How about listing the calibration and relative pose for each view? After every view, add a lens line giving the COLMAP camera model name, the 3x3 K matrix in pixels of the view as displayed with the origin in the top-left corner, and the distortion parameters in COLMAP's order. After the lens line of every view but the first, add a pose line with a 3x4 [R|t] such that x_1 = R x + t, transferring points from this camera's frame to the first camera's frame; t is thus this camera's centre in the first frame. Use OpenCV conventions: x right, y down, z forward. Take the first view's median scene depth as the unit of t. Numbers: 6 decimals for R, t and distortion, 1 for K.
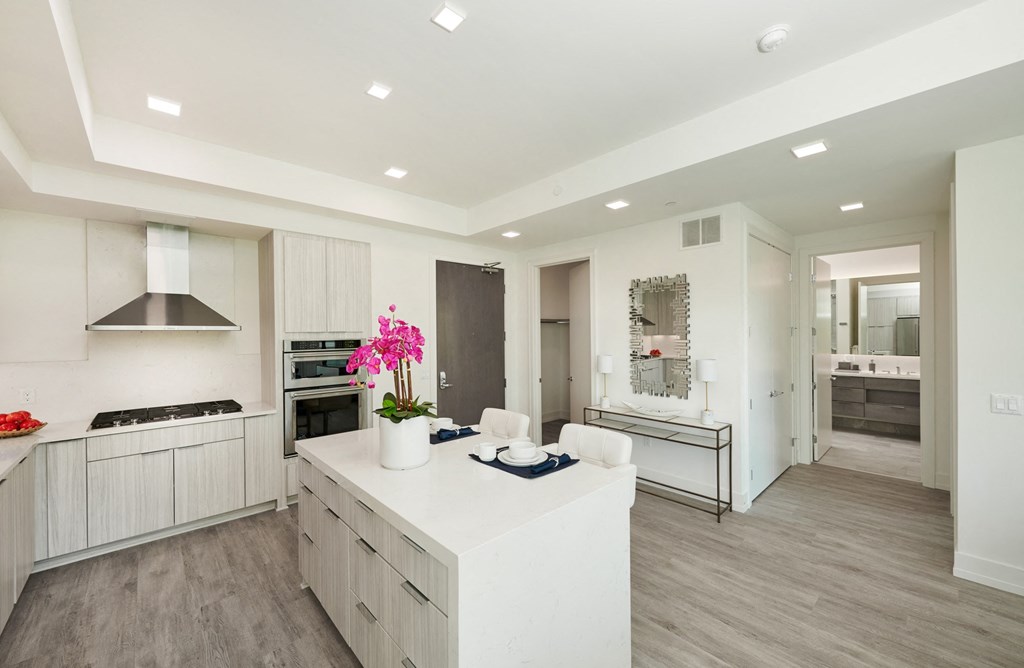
lens RADIAL K [[398.3, 0, 511.3], [0, 398.3, 331.3], [0, 0, 1]] dist [0.000879, 0.000103]
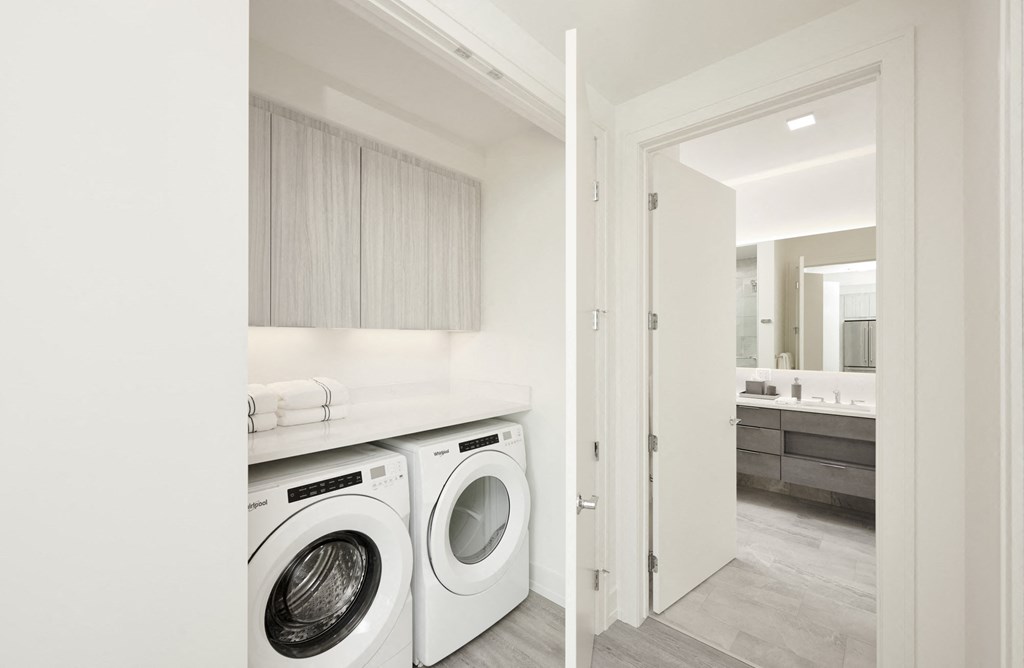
lens RADIAL K [[398.3, 0, 519.4], [0, 398.3, 343.2], [0, 0, 1]] dist [0.000879, 0.000103]
pose [[0.996840, 0.005091, 0.079270, 0.471337], [-0.005590, 0.999966, 0.006071, 0.020427], [-0.079237, -0.006495, 0.996835, 0.470287]]
